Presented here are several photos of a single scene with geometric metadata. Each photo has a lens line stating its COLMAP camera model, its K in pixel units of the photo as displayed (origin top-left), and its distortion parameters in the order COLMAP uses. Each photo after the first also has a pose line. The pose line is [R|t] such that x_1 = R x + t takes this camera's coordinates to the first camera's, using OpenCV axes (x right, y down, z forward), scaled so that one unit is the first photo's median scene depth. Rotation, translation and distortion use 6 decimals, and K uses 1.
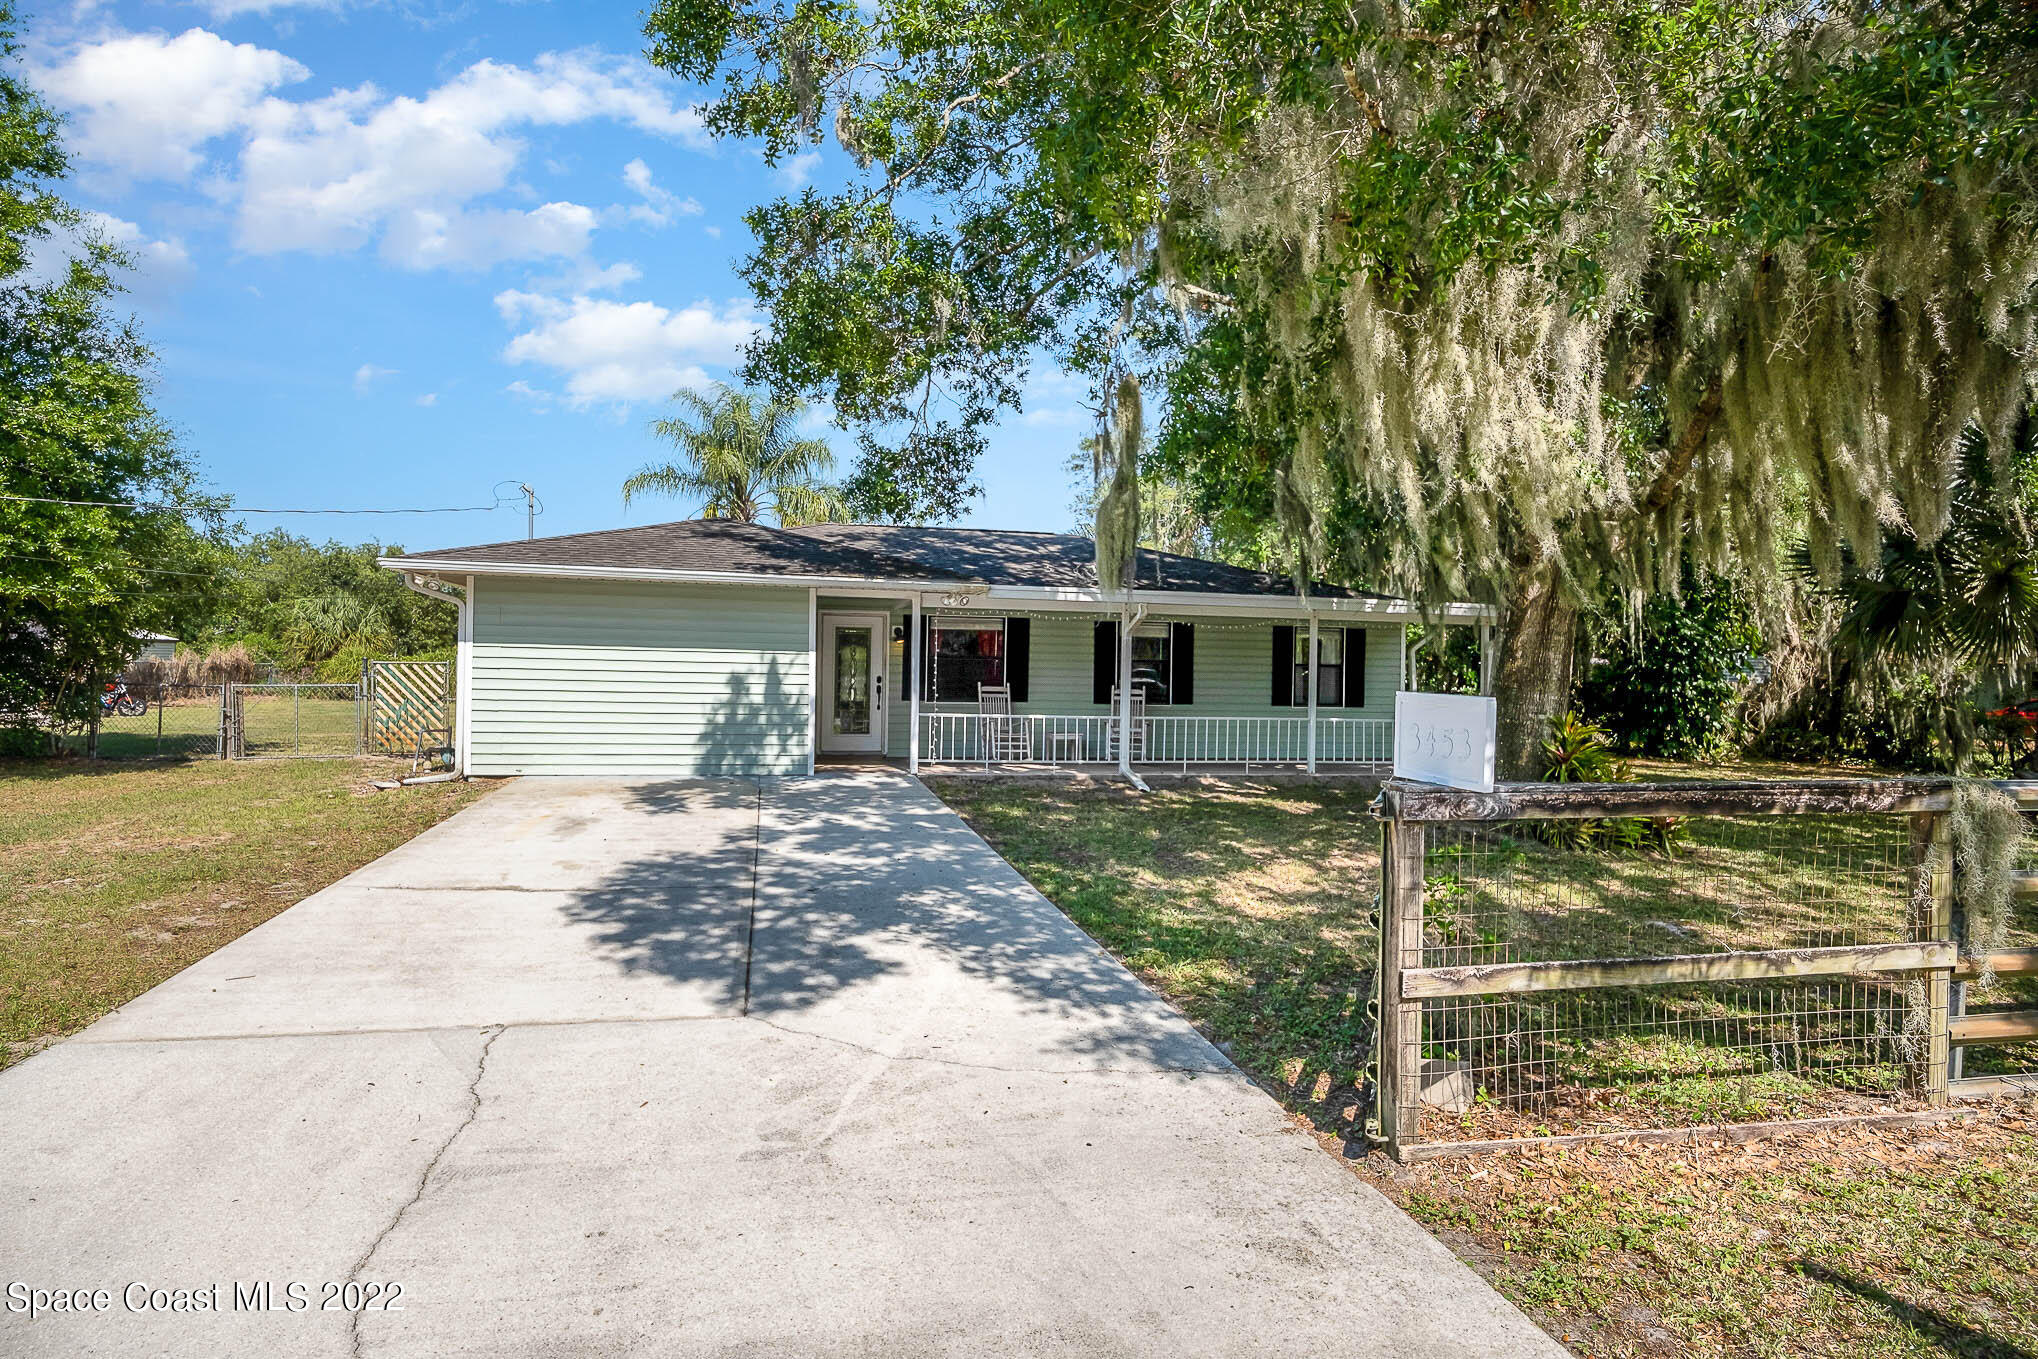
lens RADIAL K [[1057.5, 0, 994.6], [0, 1057.5, 685.9], [0, 0, 1]] dist [0.010430, -0.001566]
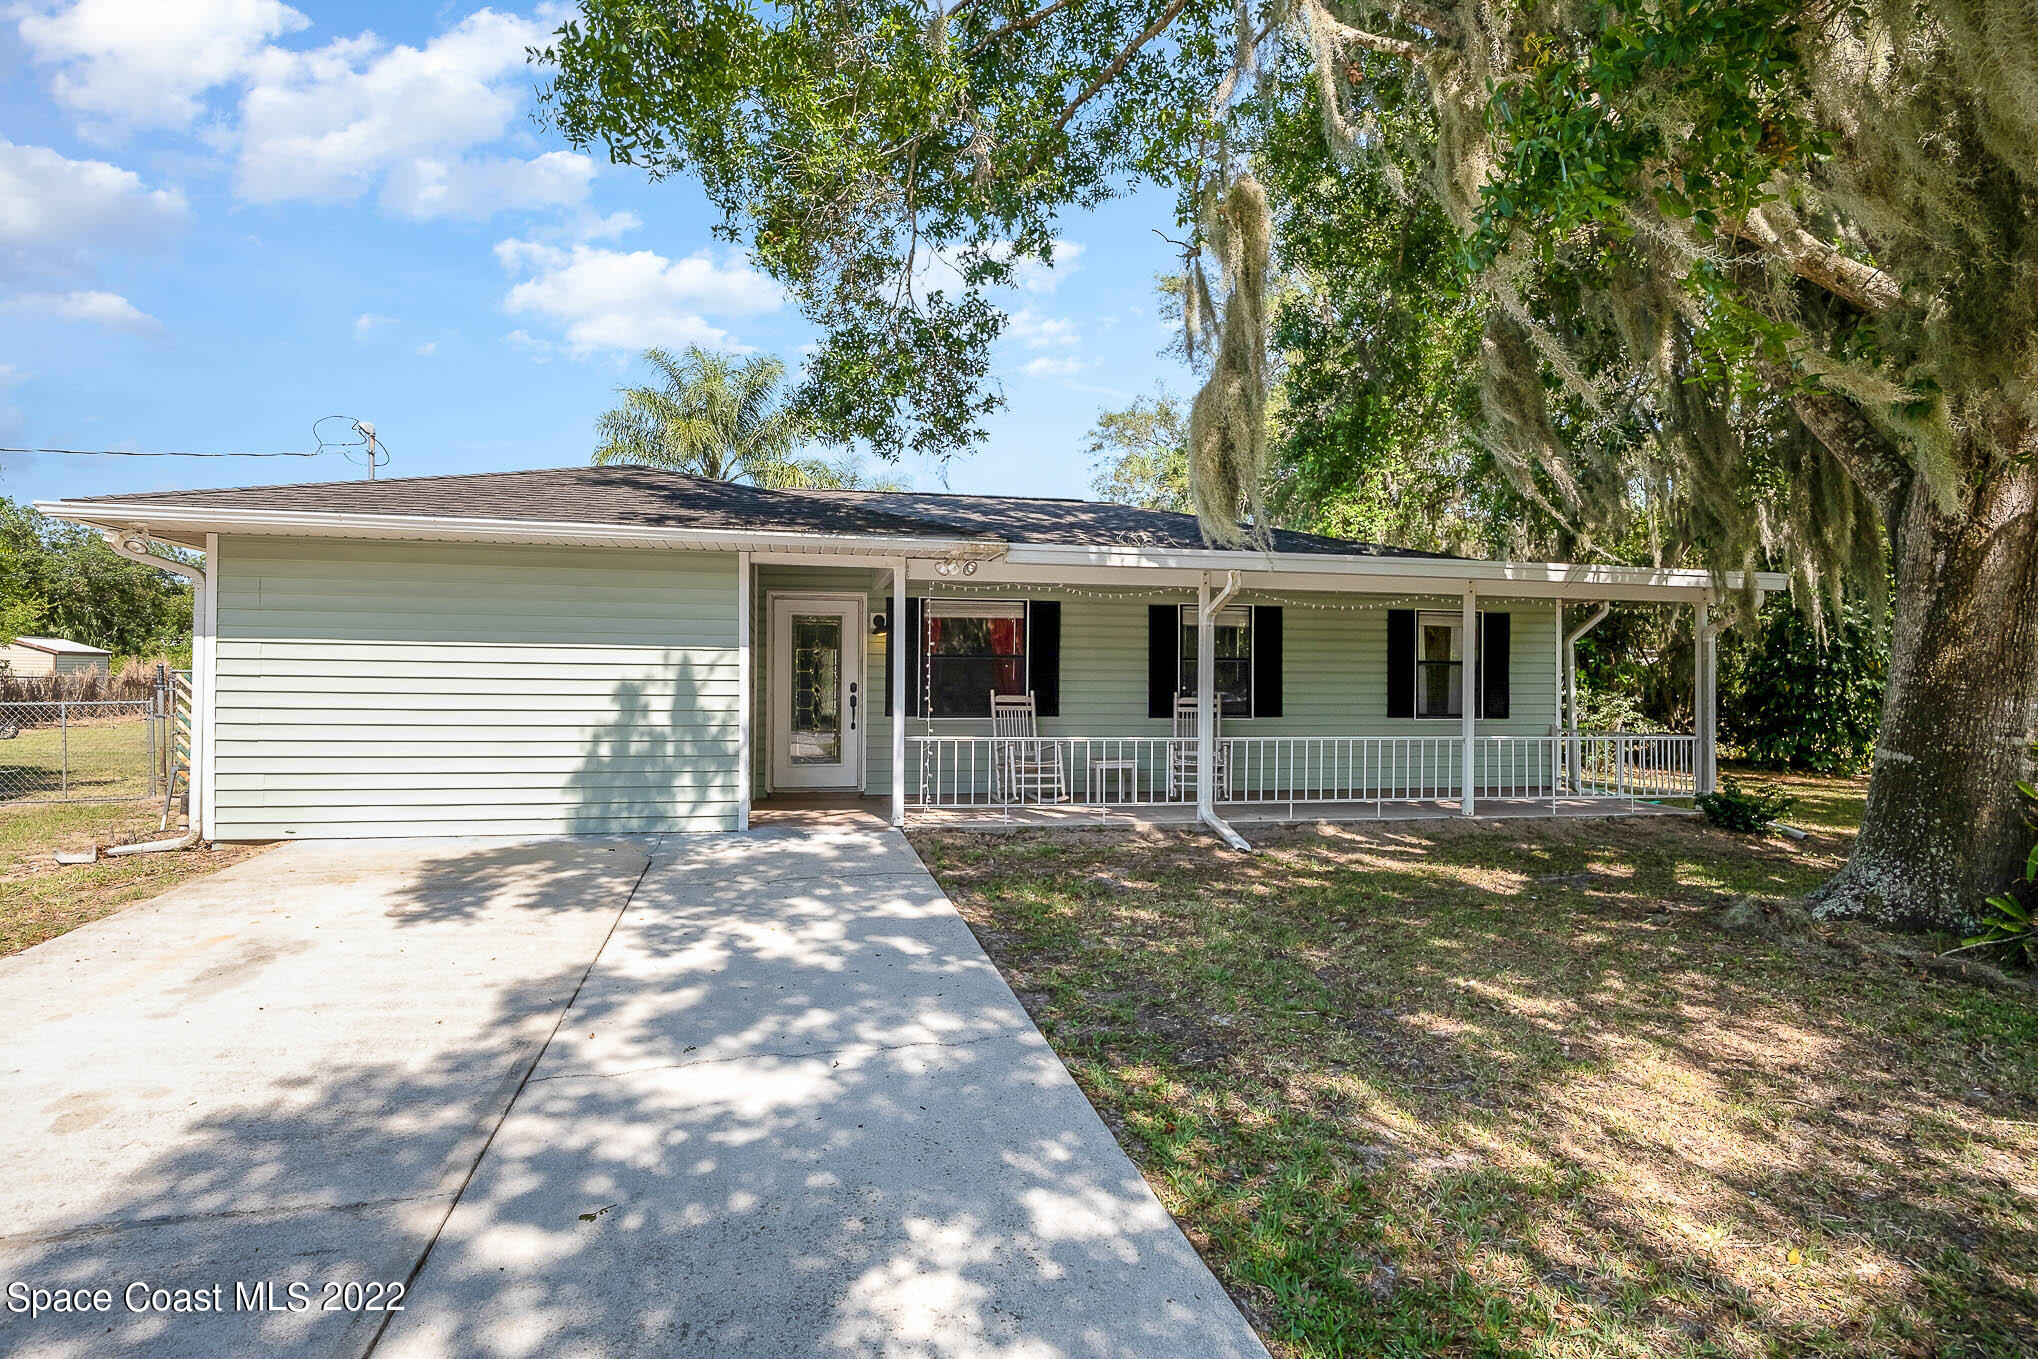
lens RADIAL K [[889.7, 0, 1043.7], [0, 889.7, 679.2], [0, 0, 1]] dist [-0.035582, -0.000256]
pose [[0.998361, -0.009071, 0.056503, -0.014460], [0.009969, 0.999828, -0.015638, -0.001306], [-0.056351, 0.016175, 0.998280, 0.426177]]
